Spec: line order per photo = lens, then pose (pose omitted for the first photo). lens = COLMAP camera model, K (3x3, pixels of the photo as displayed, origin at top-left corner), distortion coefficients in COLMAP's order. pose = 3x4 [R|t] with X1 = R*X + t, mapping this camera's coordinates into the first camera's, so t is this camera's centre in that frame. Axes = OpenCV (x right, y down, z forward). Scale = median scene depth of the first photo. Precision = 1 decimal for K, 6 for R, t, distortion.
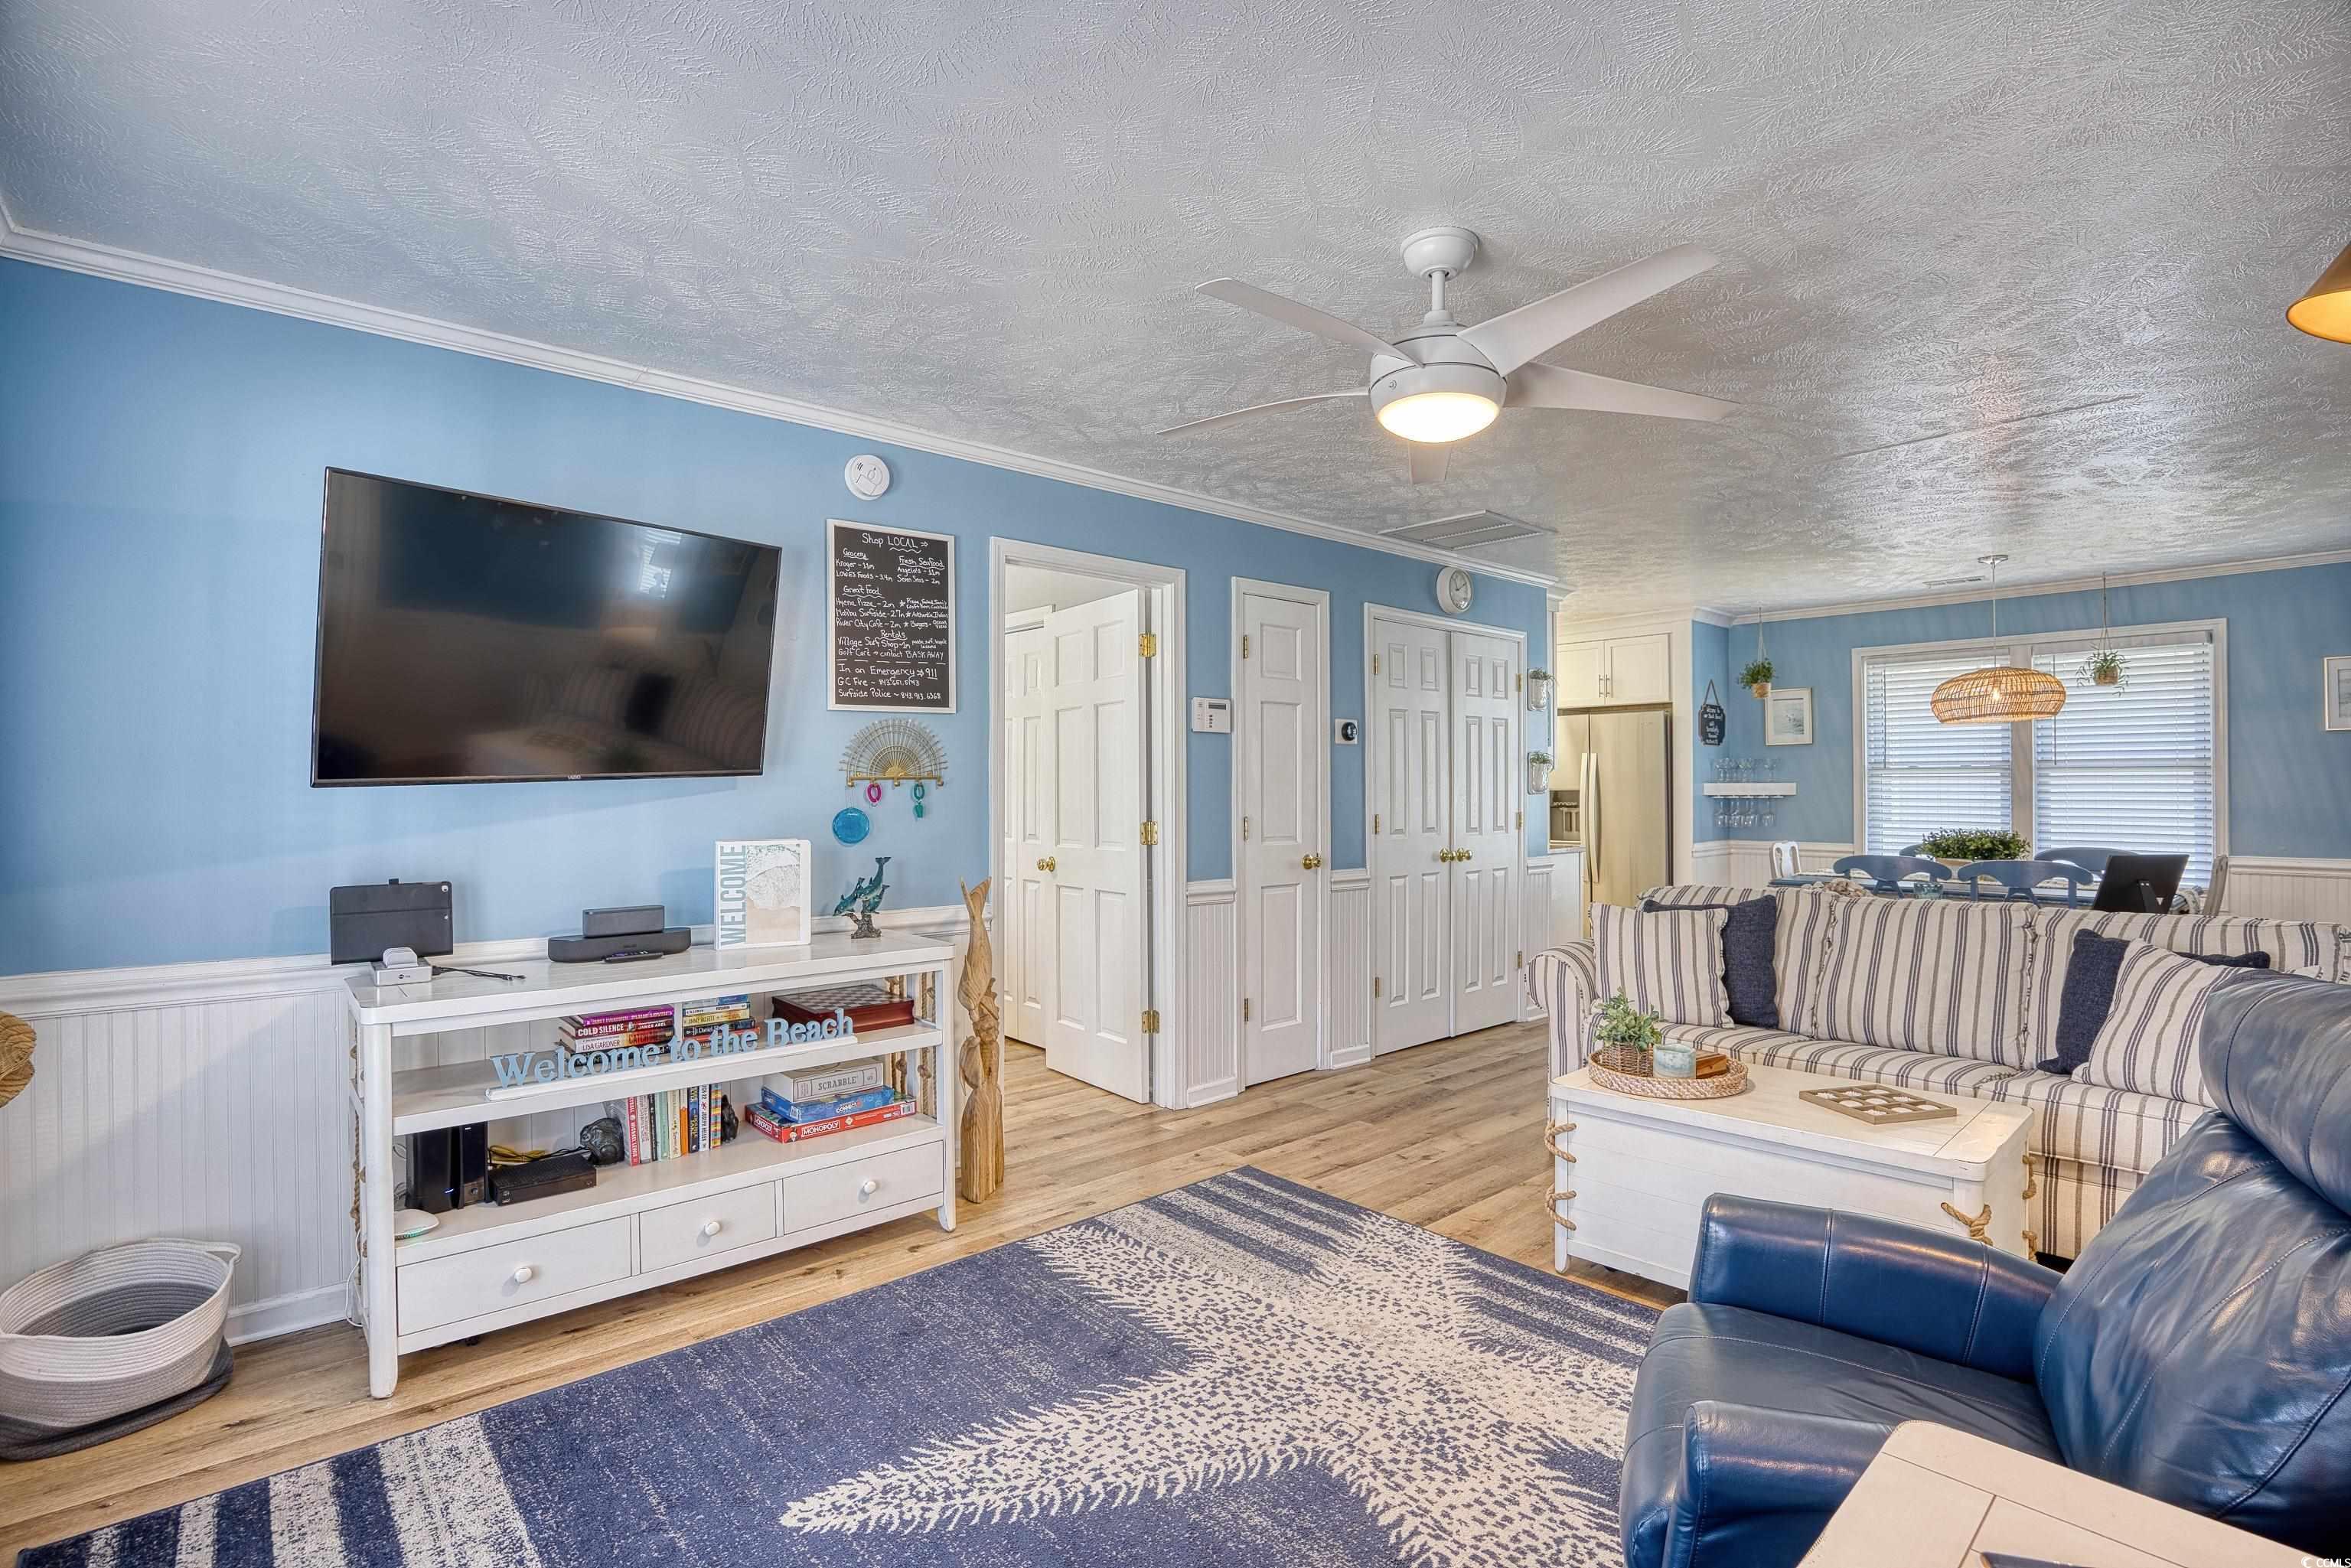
lens RADIAL K [[1101.6, 0, 1174.0], [0, 1101.6, 775.4], [0, 0, 1]] dist [-0.061020, 0.015368]
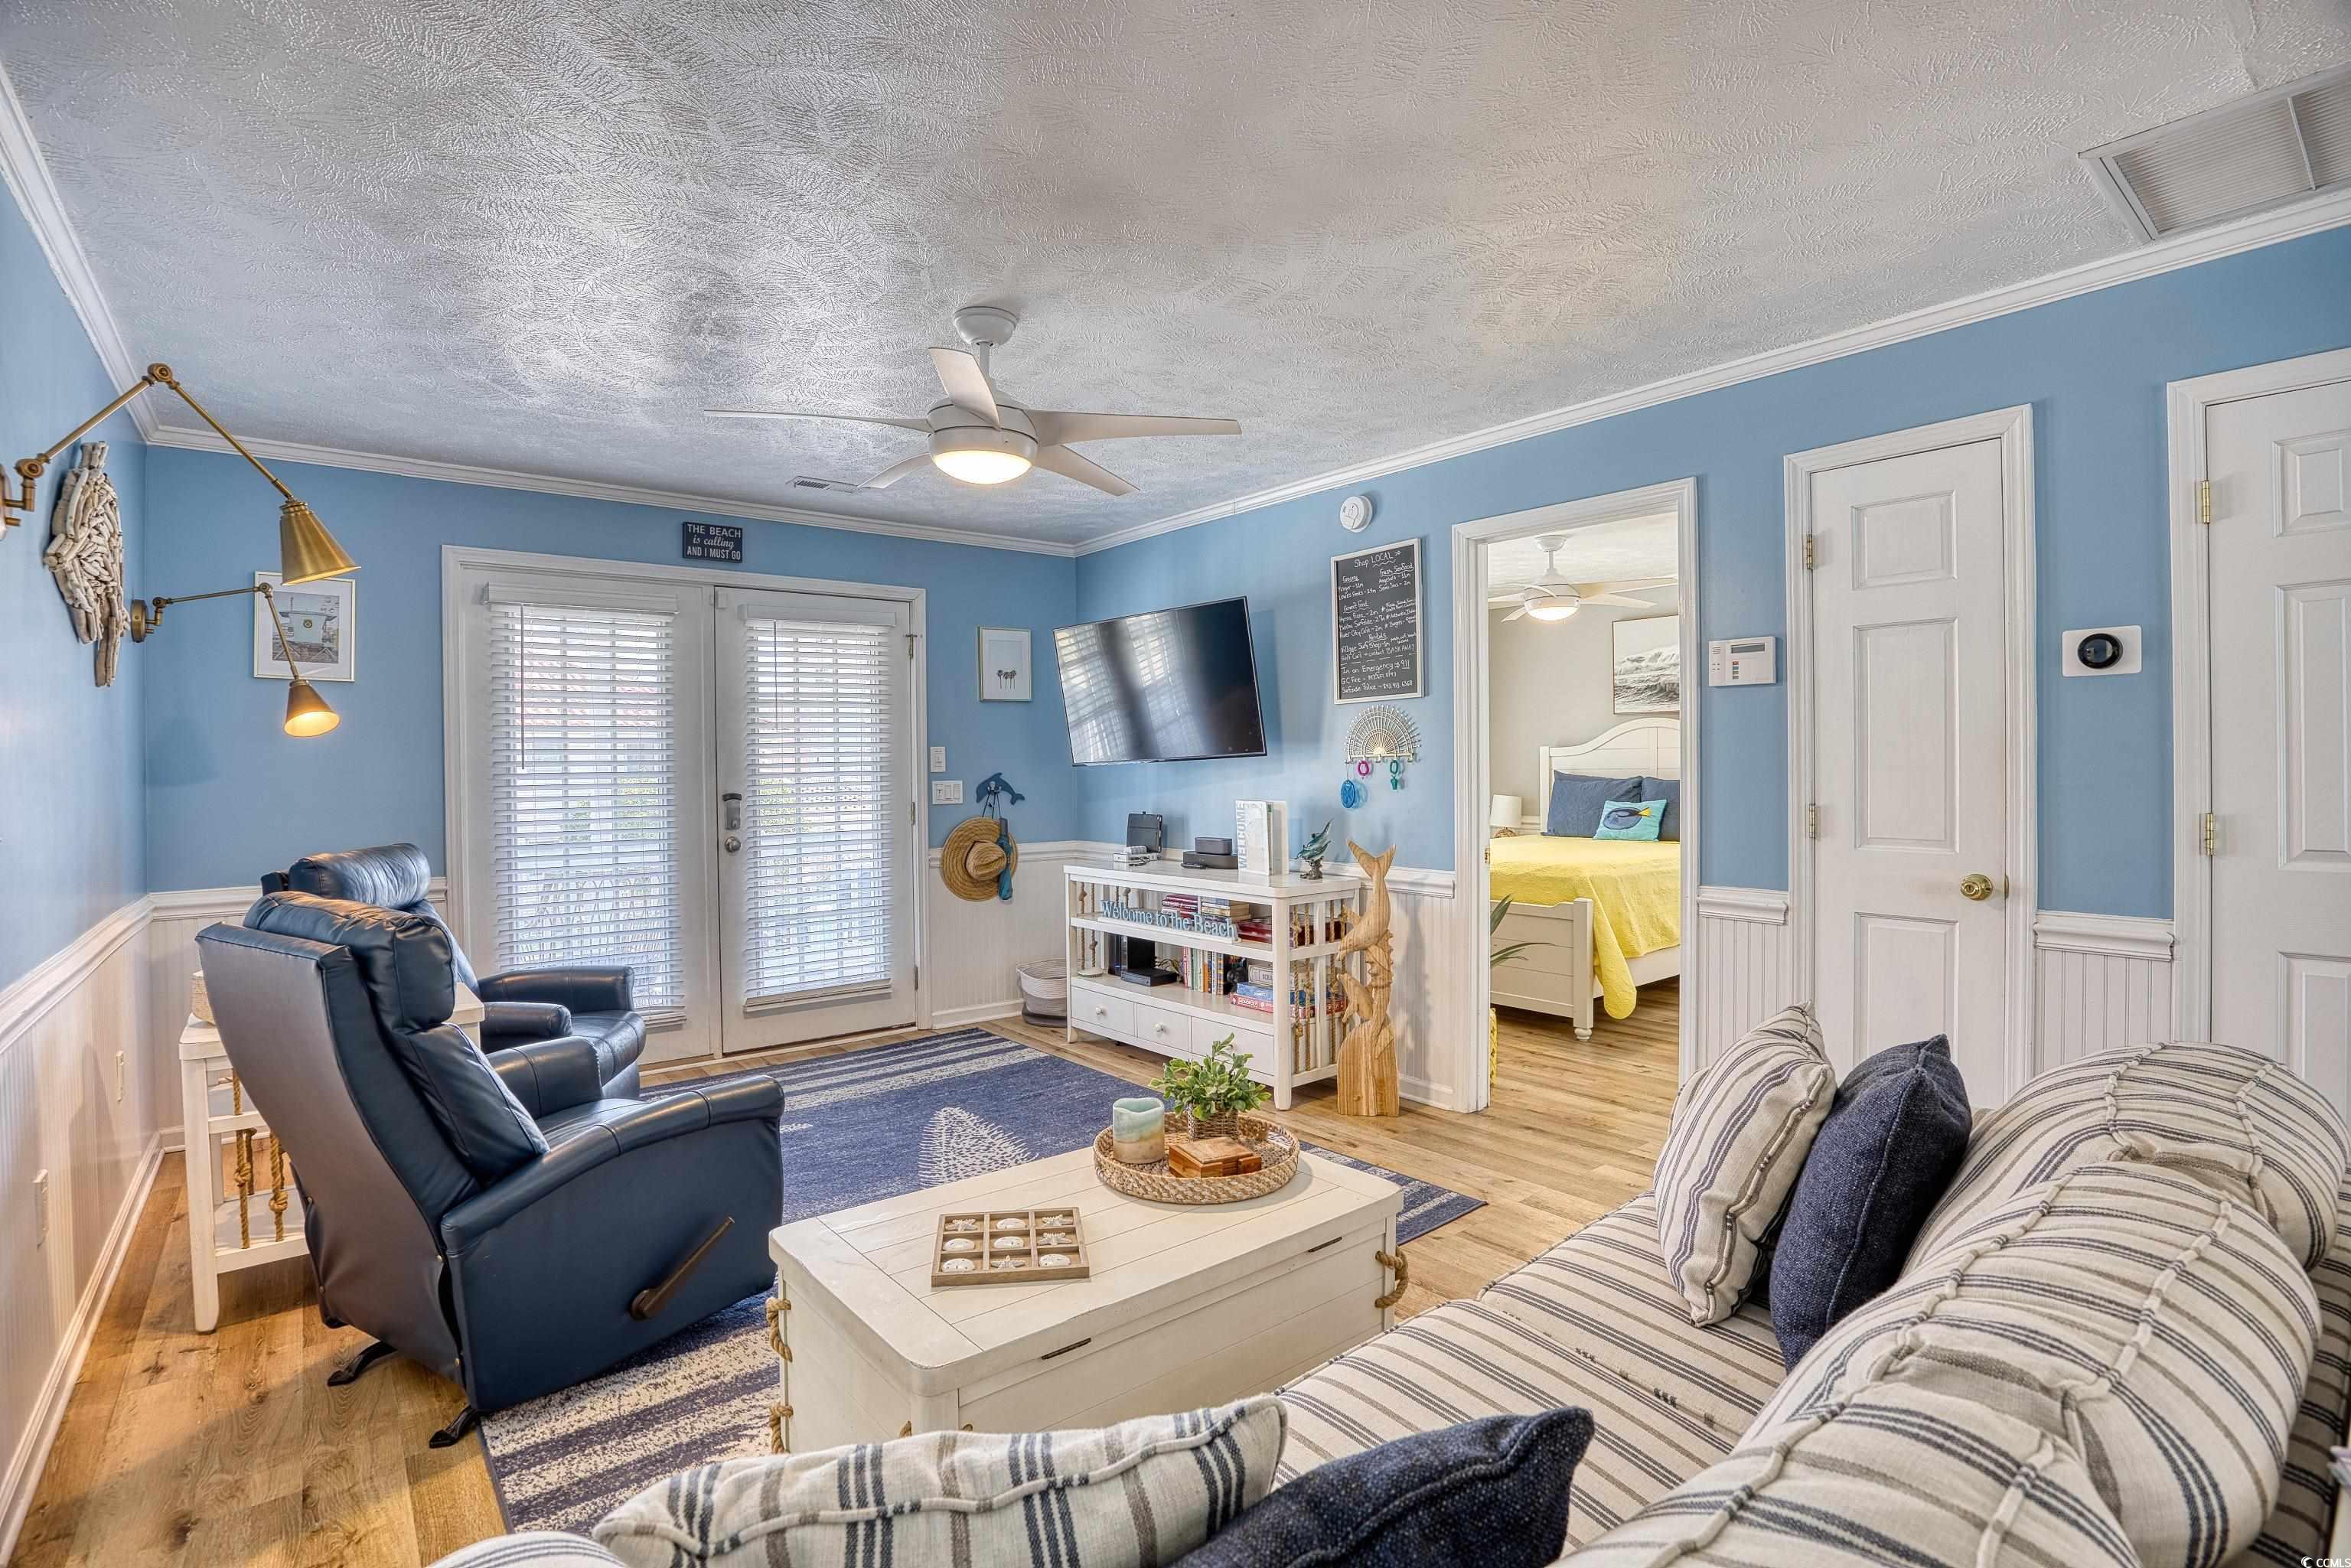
lens RADIAL K [[1101.6, 0, 1174.0], [0, 1101.6, 775.4], [0, 0, 1]] dist [-0.061020, 0.015368]
pose [[-0.036523, 0.010260, -0.999280, 0.993267], [0.019594, 0.999762, 0.009549, 0.008214], [0.999141, -0.019231, -0.036715, 0.848561]]
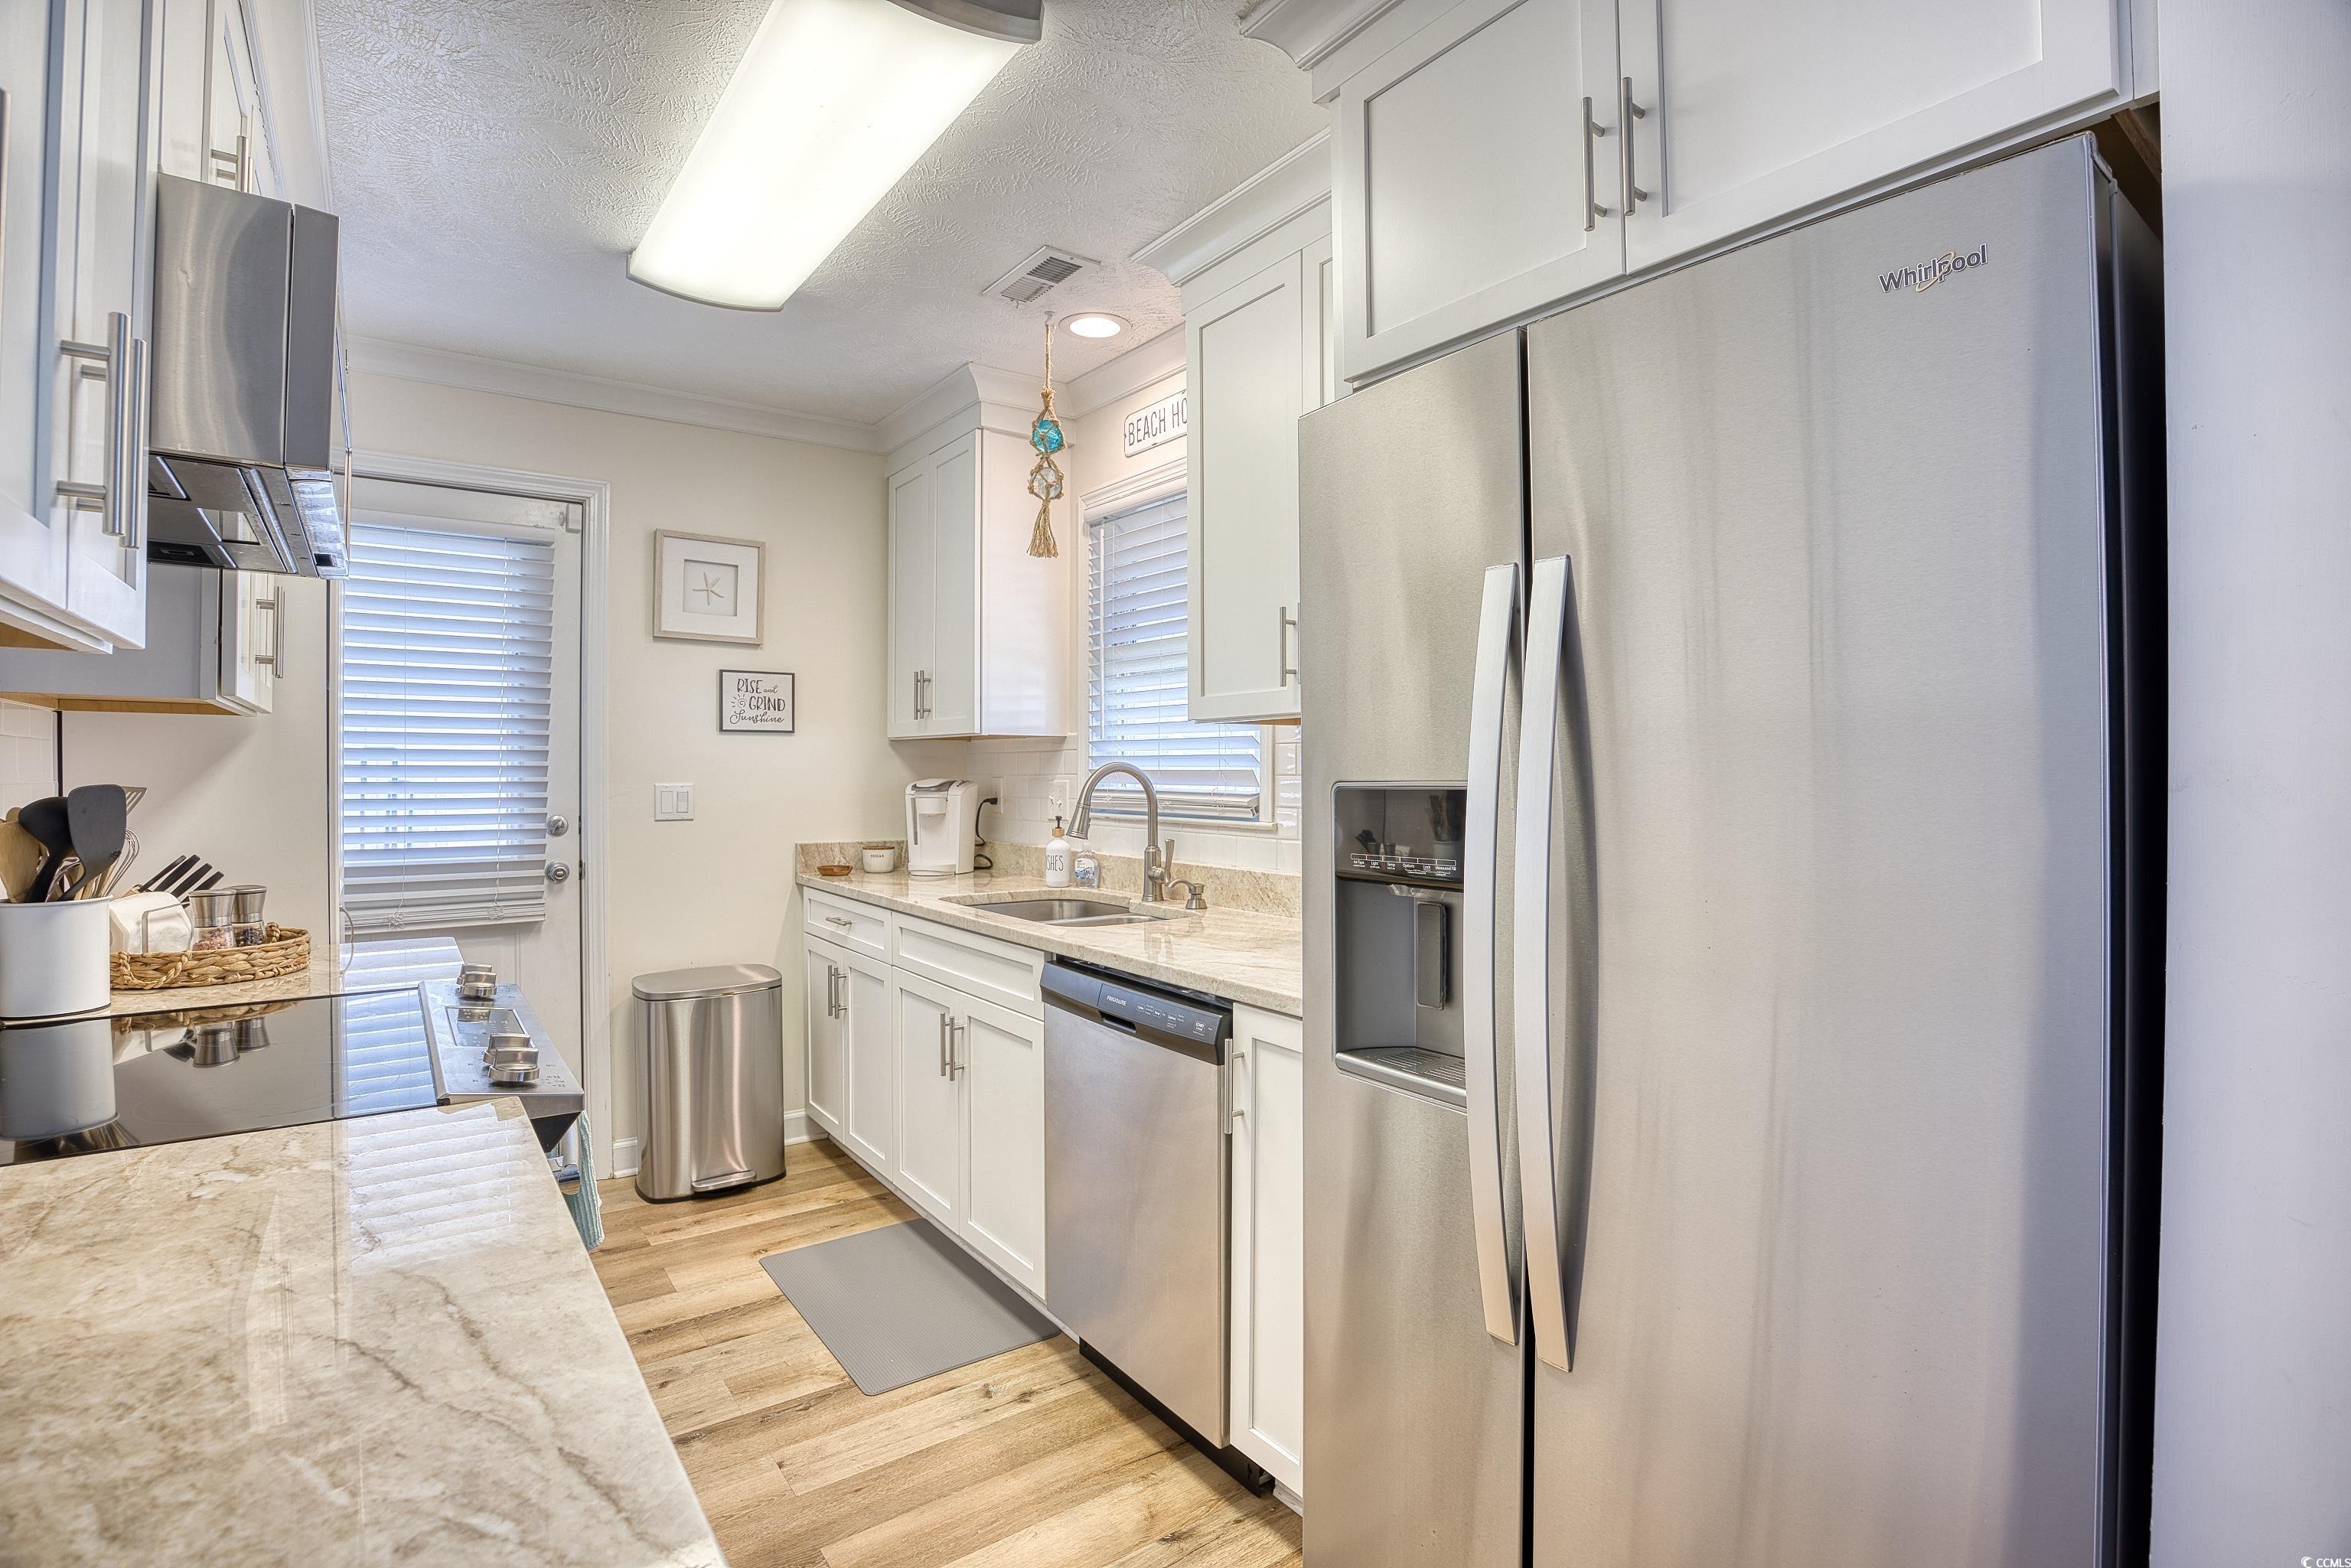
lens RADIAL K [[1101.6, 0, 1174.0], [0, 1101.6, 775.4], [0, 0, 1]] dist [-0.061020, 0.015368]
pose [[0.996755, 0.001046, -0.080489, 0.761709], [0.000001, 0.999915, 0.013011, 0.020278], [0.080496, -0.012969, 0.996671, 1.853172]]
